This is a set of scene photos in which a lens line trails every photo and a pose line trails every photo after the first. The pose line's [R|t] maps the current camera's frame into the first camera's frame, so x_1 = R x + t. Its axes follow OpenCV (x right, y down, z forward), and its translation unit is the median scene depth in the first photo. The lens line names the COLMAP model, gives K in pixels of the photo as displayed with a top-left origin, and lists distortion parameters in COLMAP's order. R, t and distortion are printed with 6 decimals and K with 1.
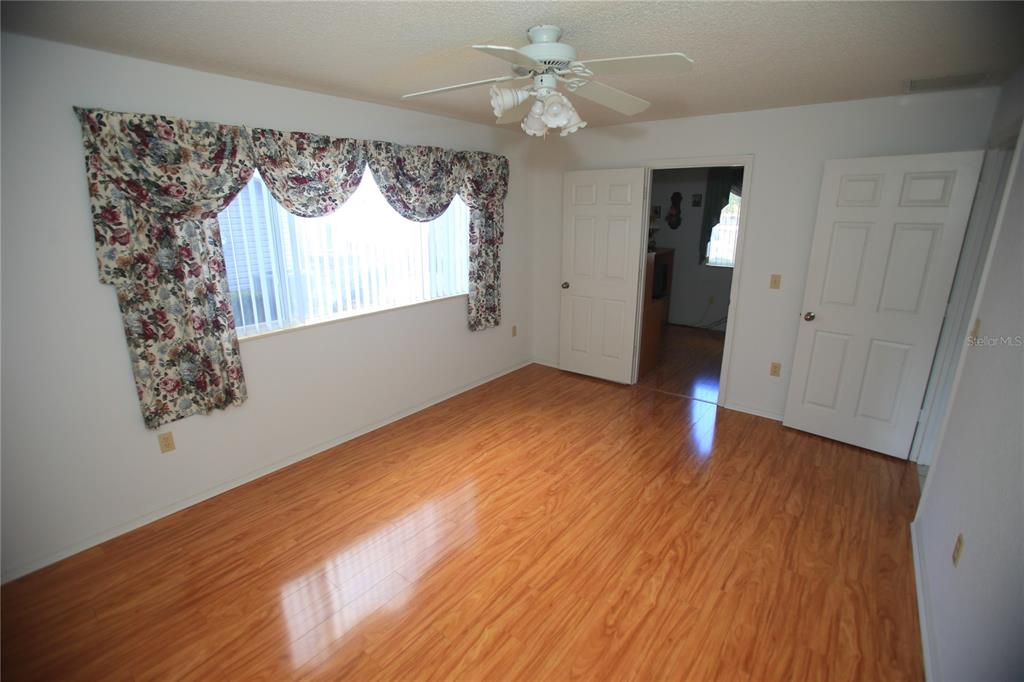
lens RADIAL K [[470.8, 0, 504.2], [0, 470.8, 332.7], [0, 0, 1]] dist [-0.070697, 0.026362]
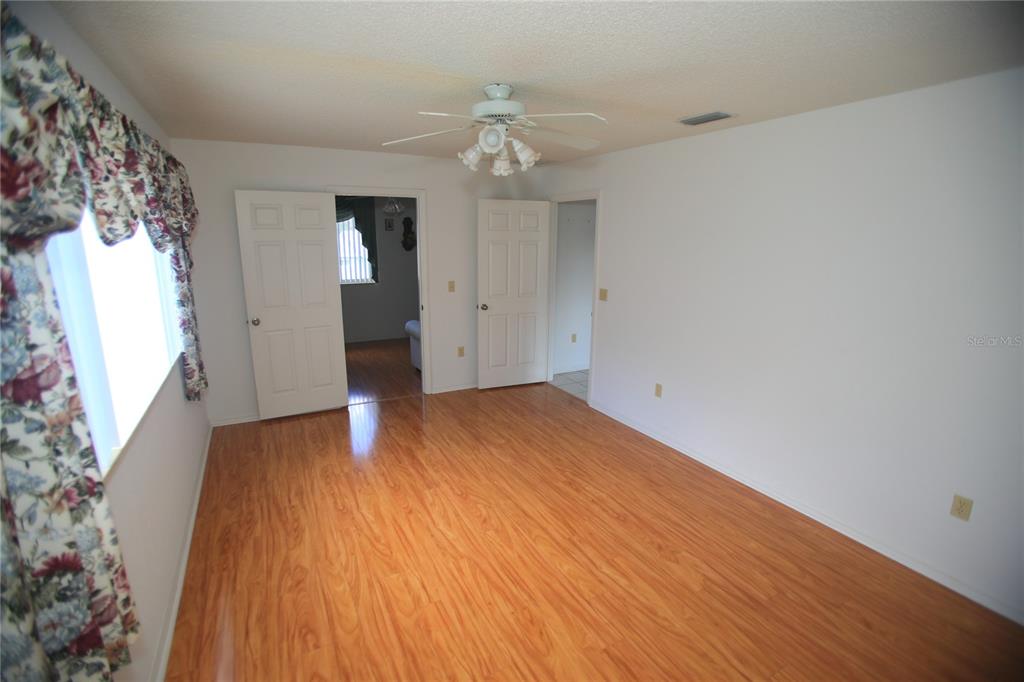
lens RADIAL K [[470.8, 0, 503.2], [0, 470.8, 345.4], [0, 0, 1]] dist [-0.070697, 0.026362]
pose [[0.393998, -0.205880, 0.895756, -0.712764], [0.220534, 0.967295, 0.125321, -0.101660], [-0.892261, 0.148169, 0.426516, 0.379567]]
